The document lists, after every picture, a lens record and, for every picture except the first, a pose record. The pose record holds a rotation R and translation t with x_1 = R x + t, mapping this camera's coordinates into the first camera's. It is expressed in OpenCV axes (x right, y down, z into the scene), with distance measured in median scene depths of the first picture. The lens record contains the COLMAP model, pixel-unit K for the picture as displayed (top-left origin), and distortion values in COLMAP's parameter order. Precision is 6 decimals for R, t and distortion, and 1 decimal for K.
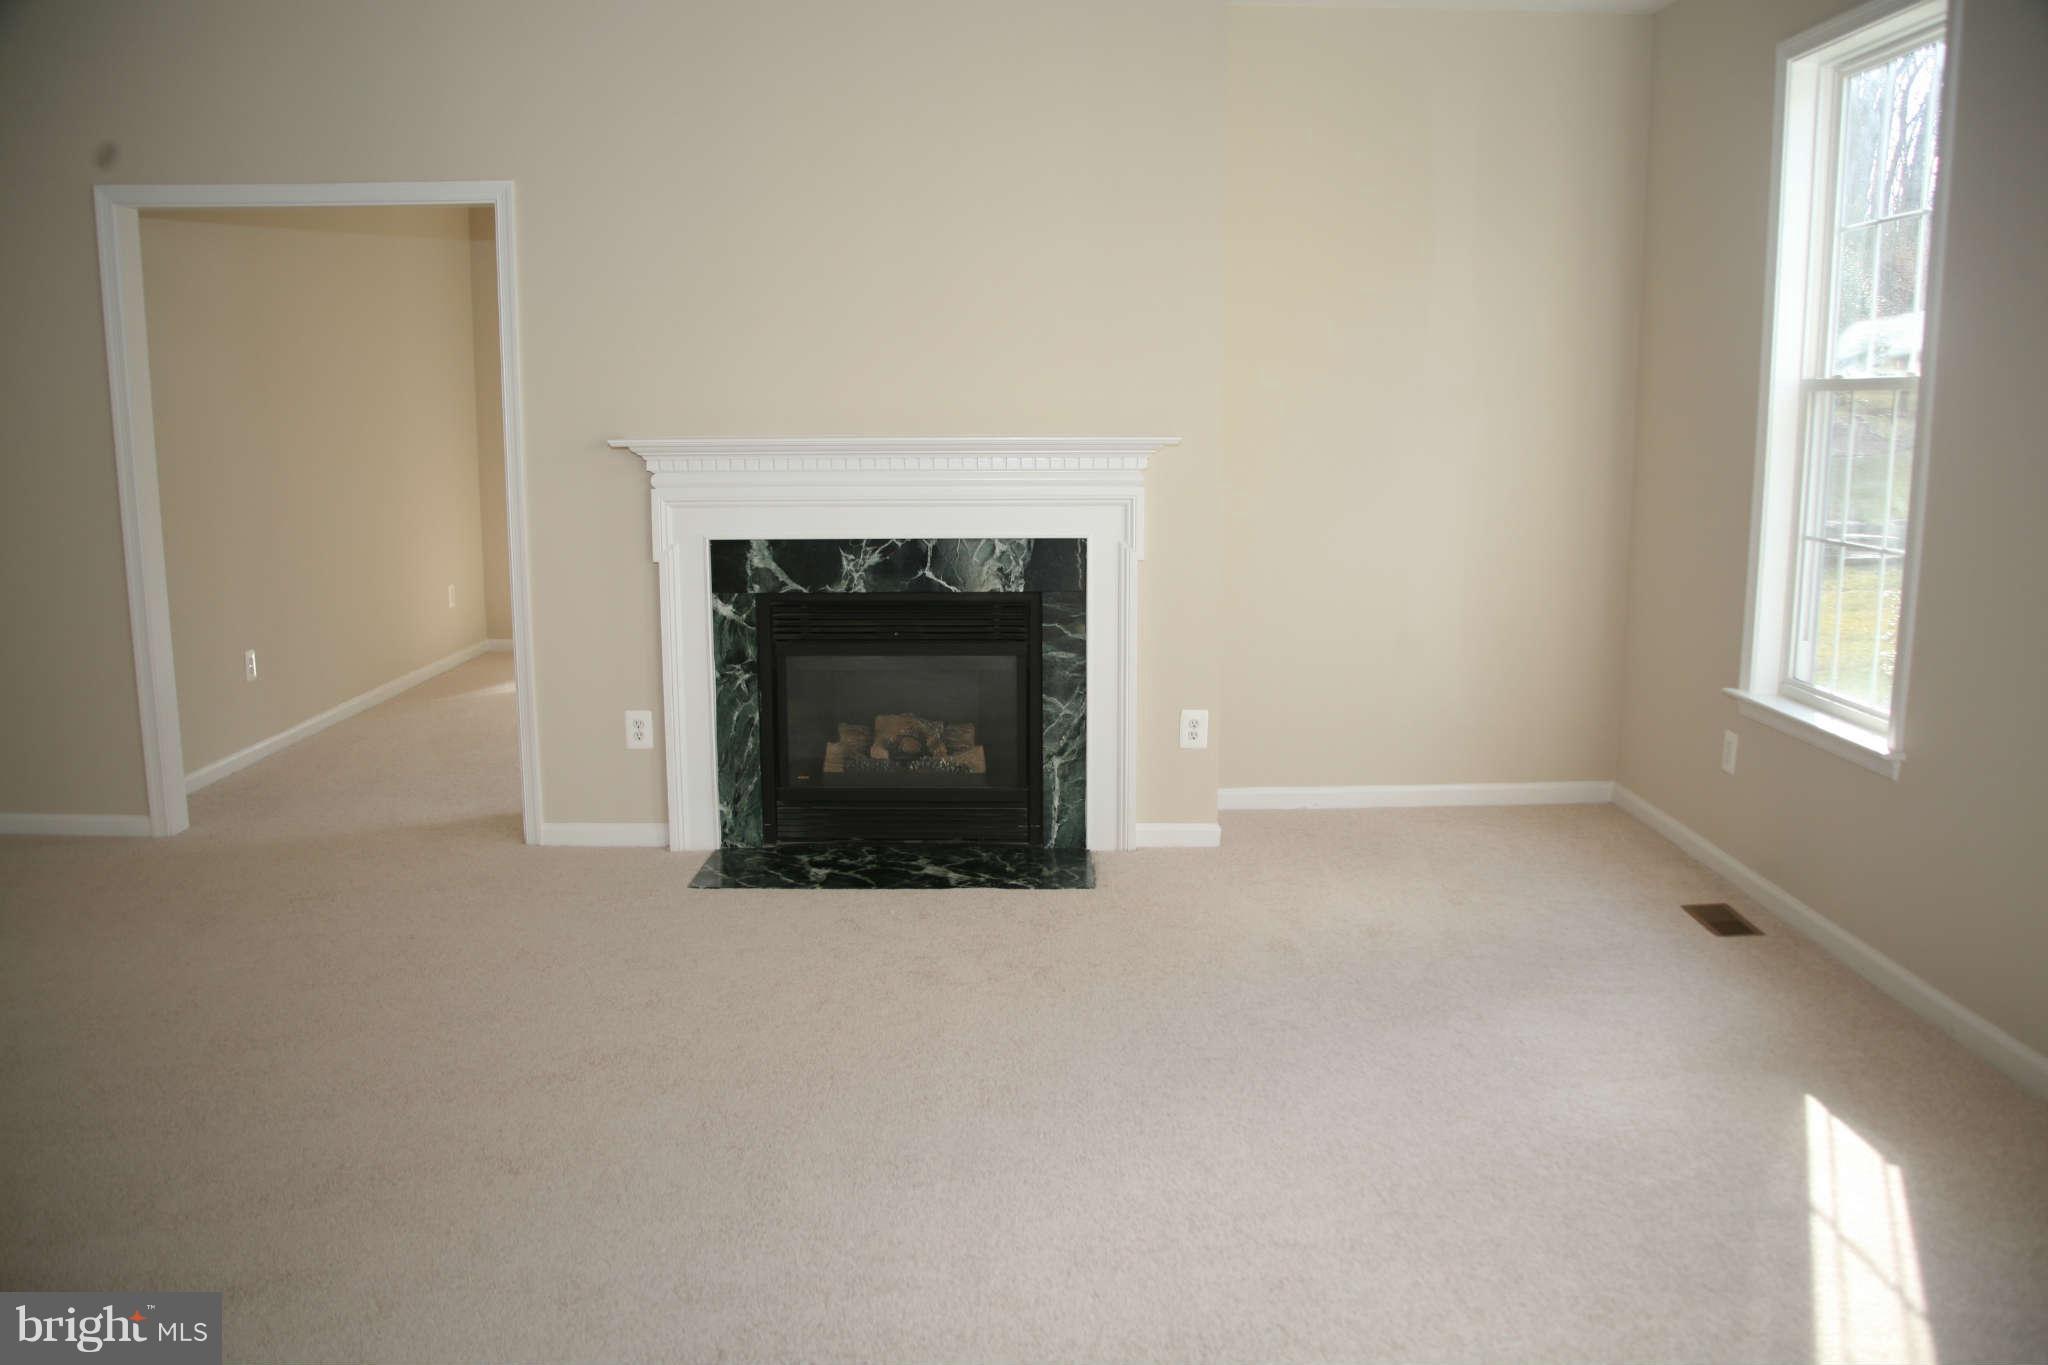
lens RADIAL K [[1689.0, 0, 1018.8], [0, 1689.0, 709.9], [0, 0, 1]] dist [-0.165905, 0.146725]
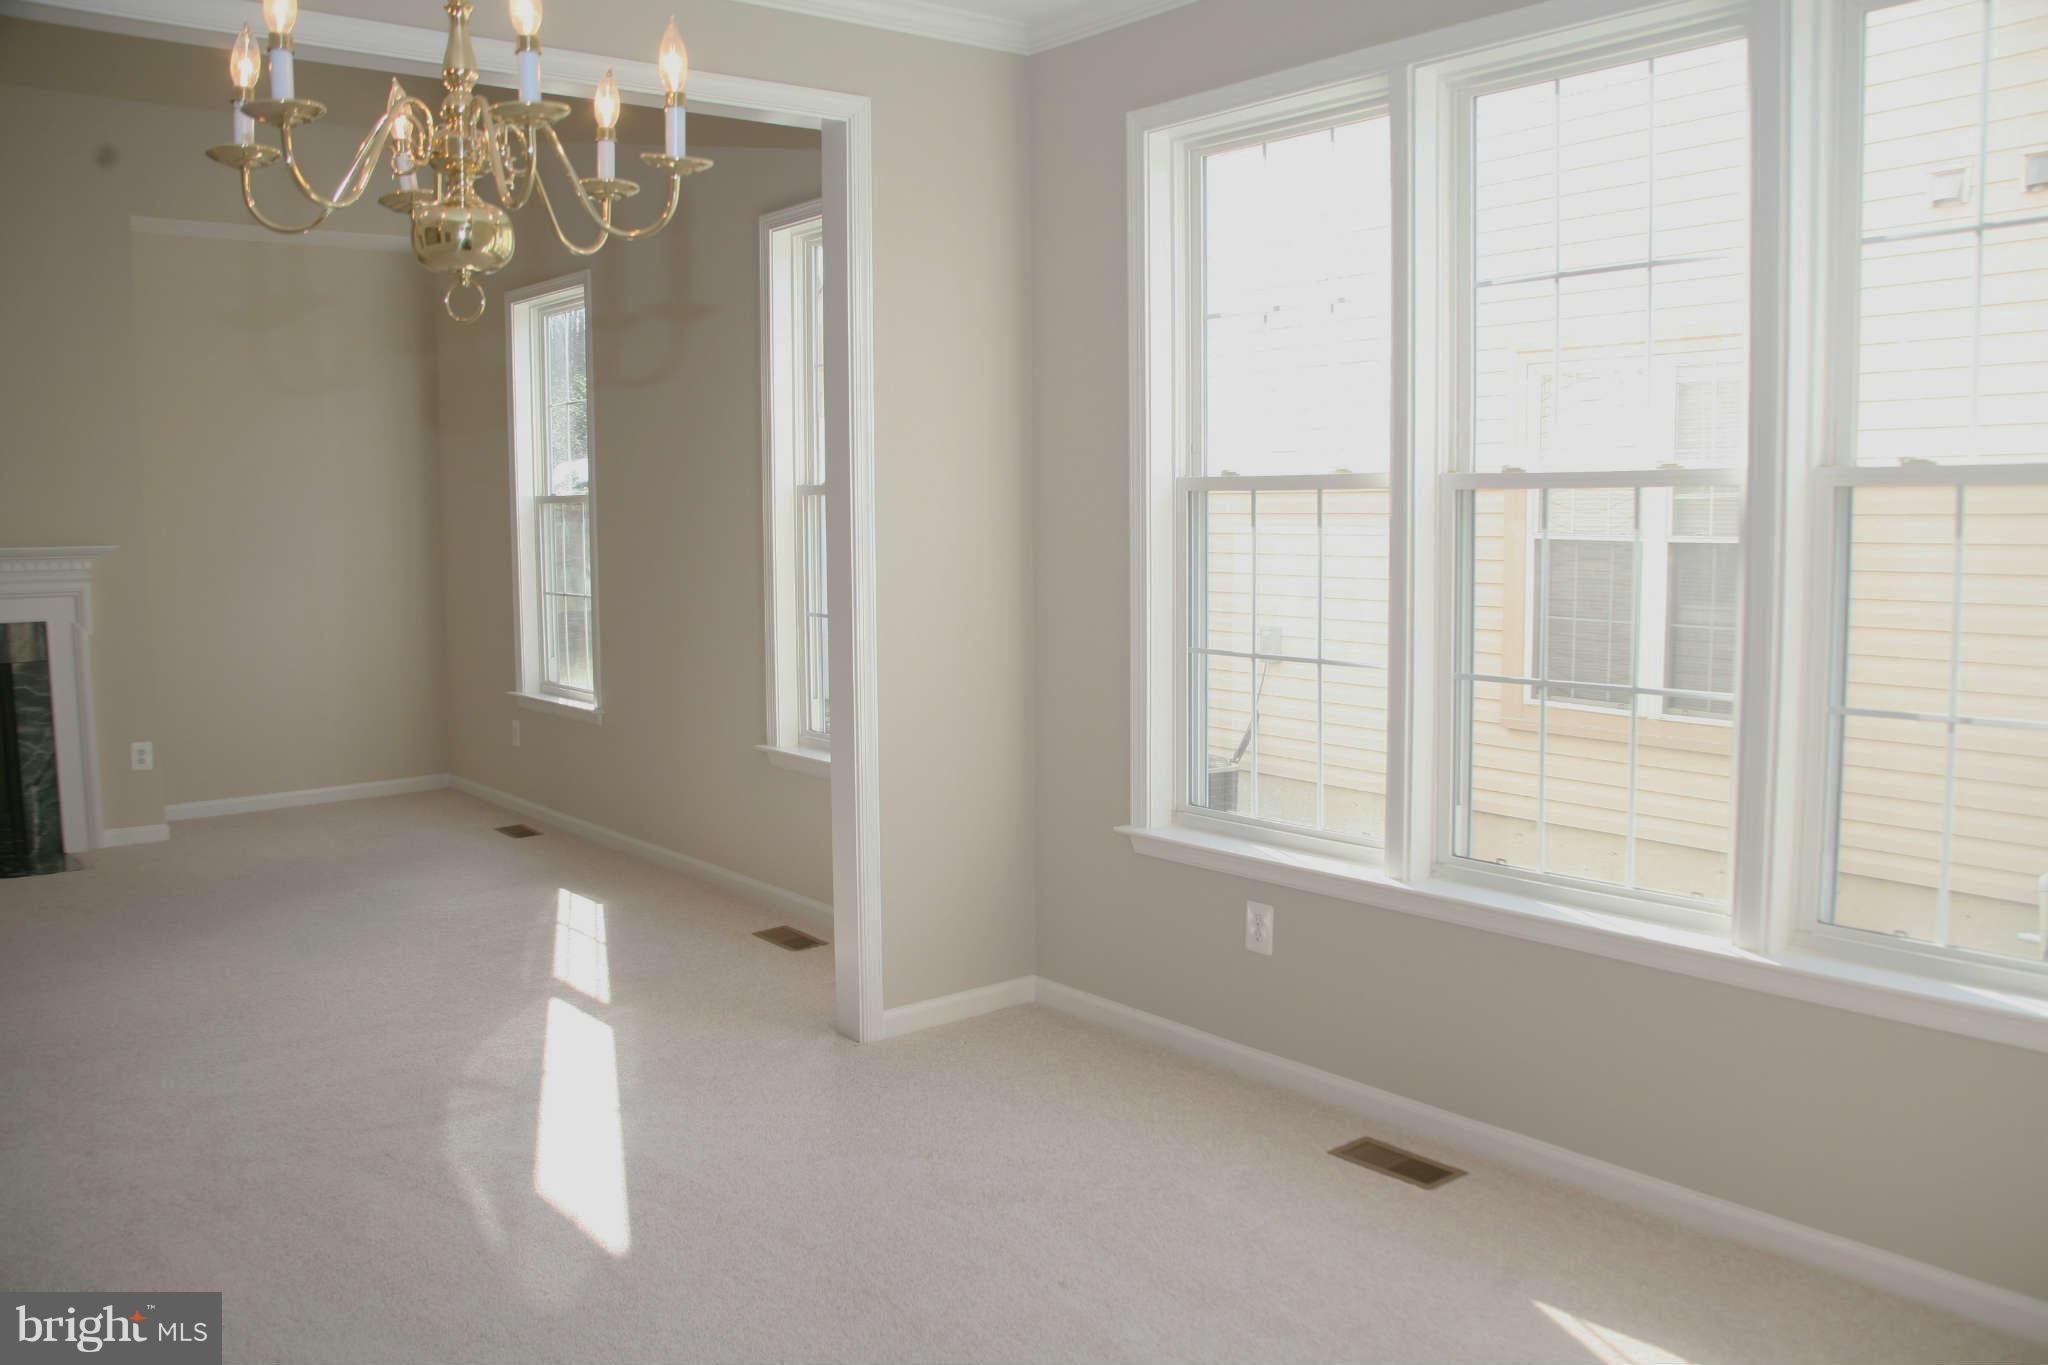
lens RADIAL K [[1689.0, 0, 1018.8], [0, 1689.0, 709.9], [0, 0, 1]] dist [-0.165905, 0.146725]
pose [[0.783375, -0.075871, 0.616901, -0.155630], [0.113419, 0.993307, -0.021862, 0.085970], [-0.611113, 0.087095, 0.786737, -0.499303]]
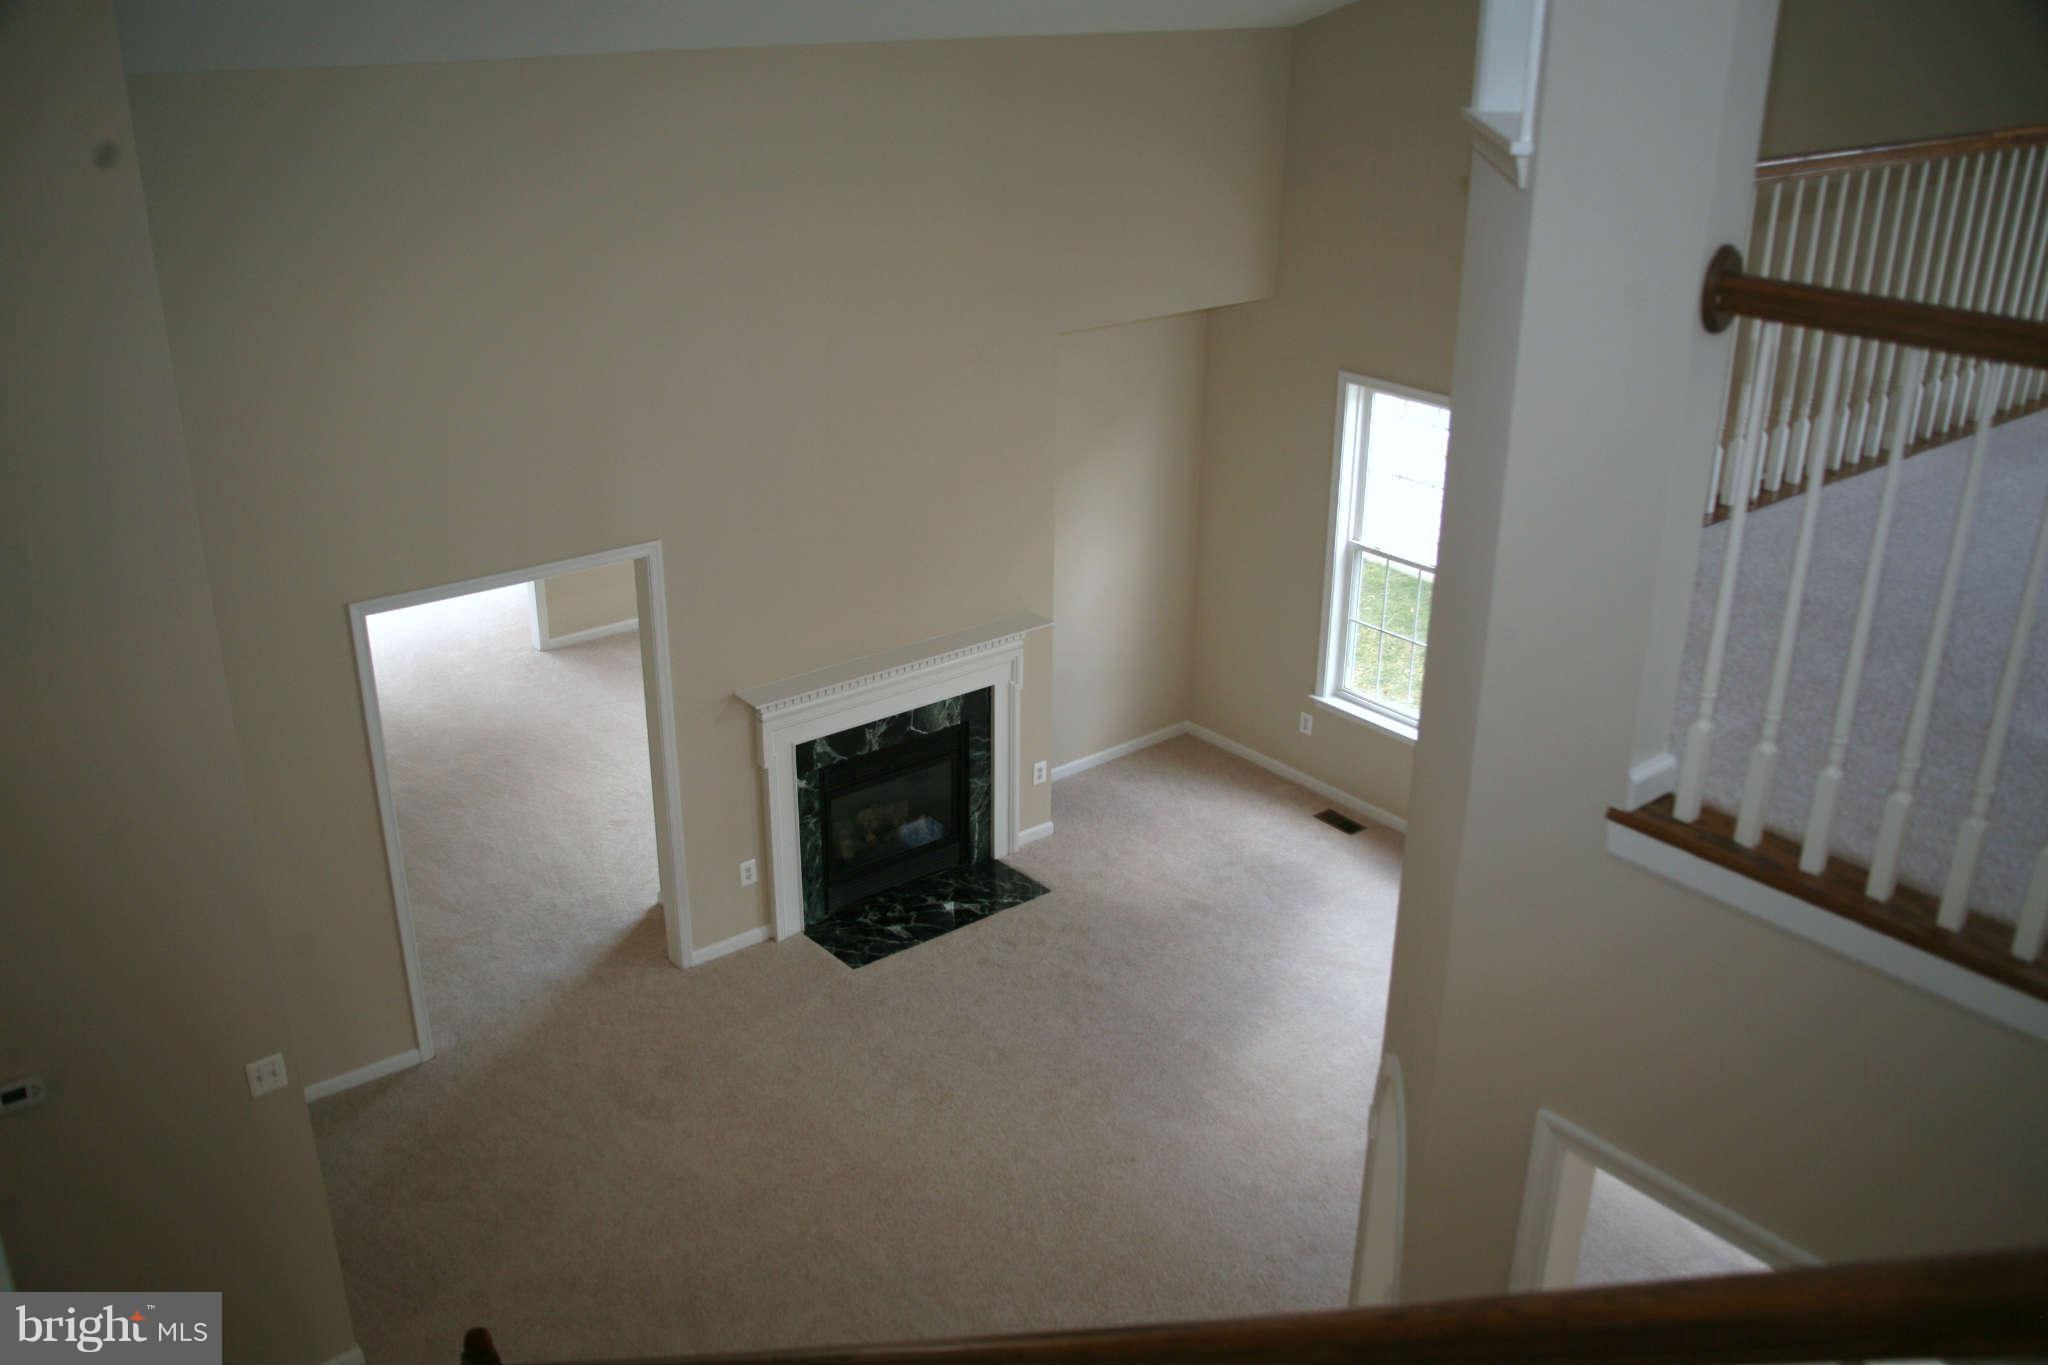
lens RADIAL K [[1689.0, 0, 1018.8], [0, 1689.0, 709.9], [0, 0, 1]] dist [-0.165905, 0.146725]
pose [[0.776722, -0.244531, 0.580437, -0.879719], [0.104769, 0.958880, 0.263767, -0.498620], [-0.621069, -0.144062, 0.770403, -0.266566]]
